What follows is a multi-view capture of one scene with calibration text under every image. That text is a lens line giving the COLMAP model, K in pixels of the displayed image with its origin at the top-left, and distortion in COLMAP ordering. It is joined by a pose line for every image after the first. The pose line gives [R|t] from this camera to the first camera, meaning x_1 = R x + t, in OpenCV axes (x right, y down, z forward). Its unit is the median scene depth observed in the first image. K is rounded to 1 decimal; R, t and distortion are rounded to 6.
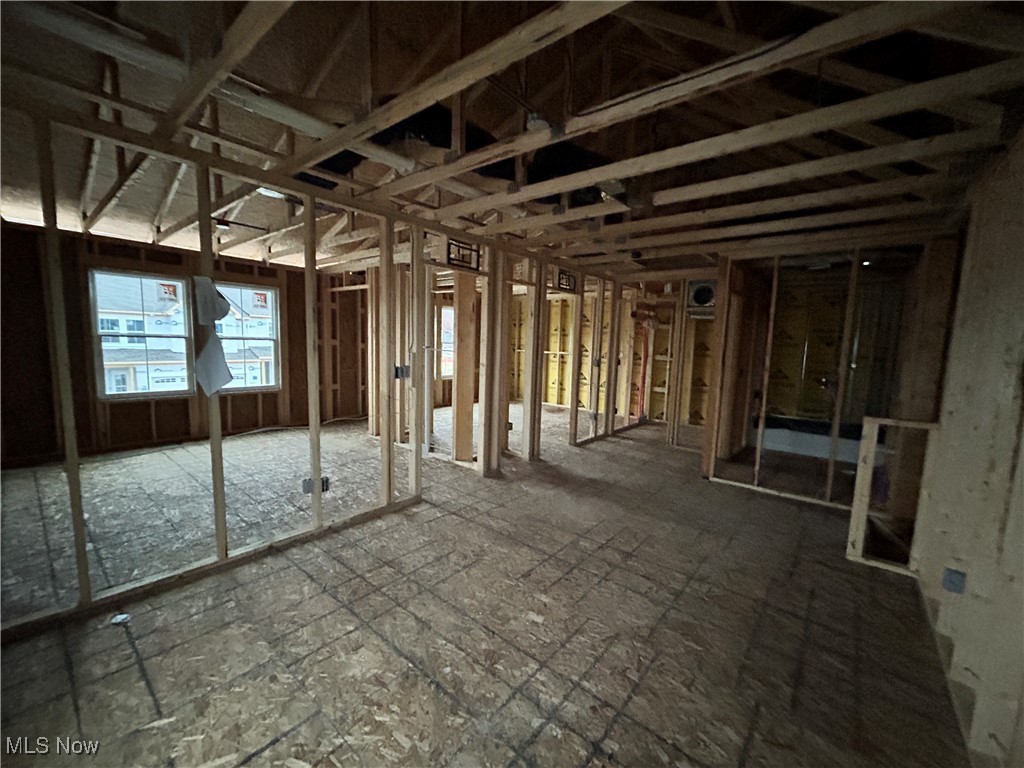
lens RADIAL K [[412.4, 0, 513.8], [0, 412.4, 383.7], [0, 0, 1]] dist [-0.001631, 0.000036]
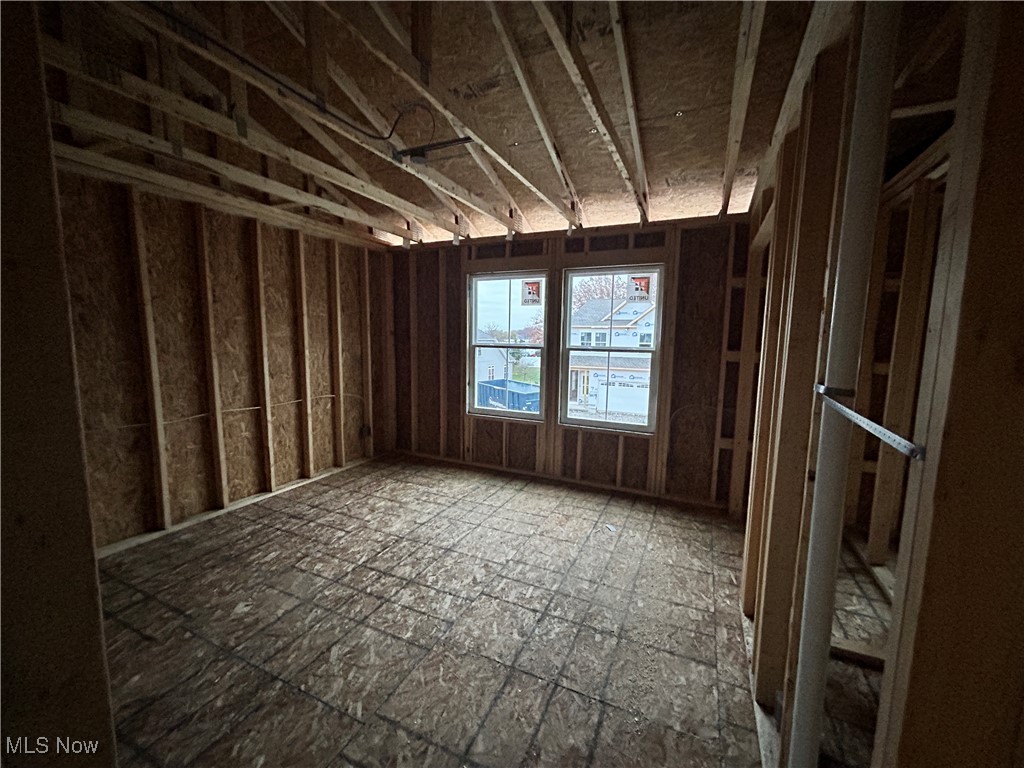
lens RADIAL K [[412.4, 0, 509.3], [0, 412.4, 386.0], [0, 0, 1]] dist [-0.001631, 0.000036]
pose [[0.236525, 0.078312, -0.968464, -0.054806], [-0.100559, 0.993367, 0.055766, -0.085083], [0.966408, 0.084198, 0.242831, 0.806471]]
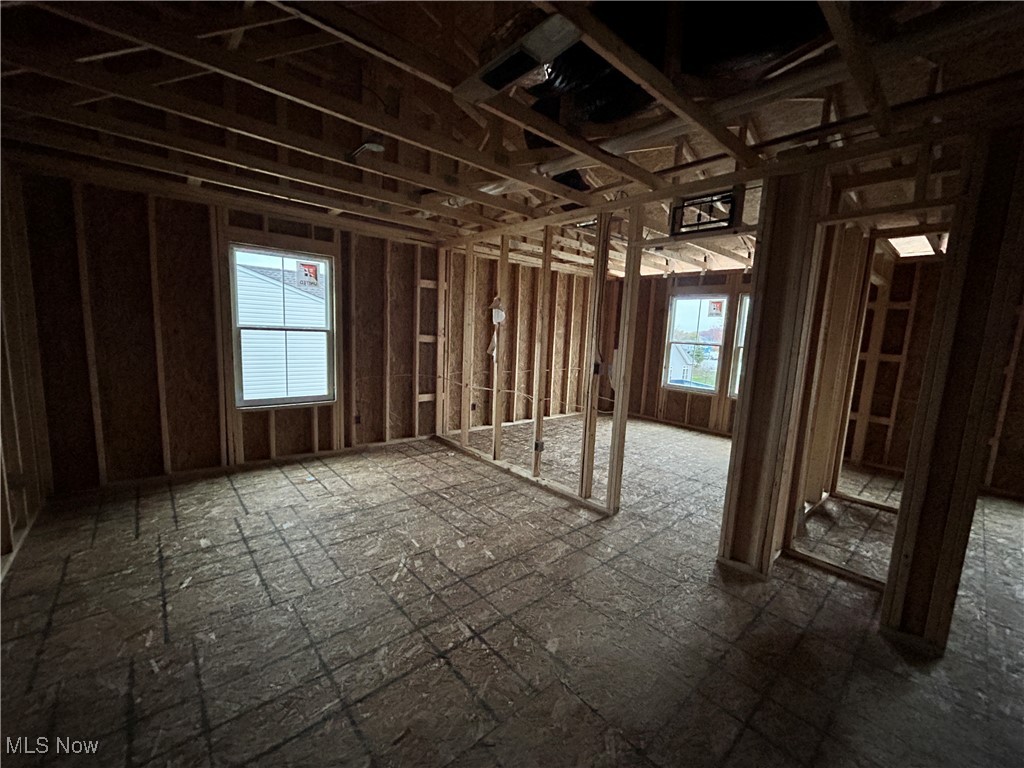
lens RADIAL K [[412.4, 0, 509.7], [0, 412.4, 383.7], [0, 0, 1]] dist [-0.001631, 0.000036]
pose [[-0.170709, 0.081179, -0.981972, 0.496937], [-0.148971, 0.983018, 0.107163, -0.046602], [0.973995, 0.164579, -0.155716, 0.657142]]
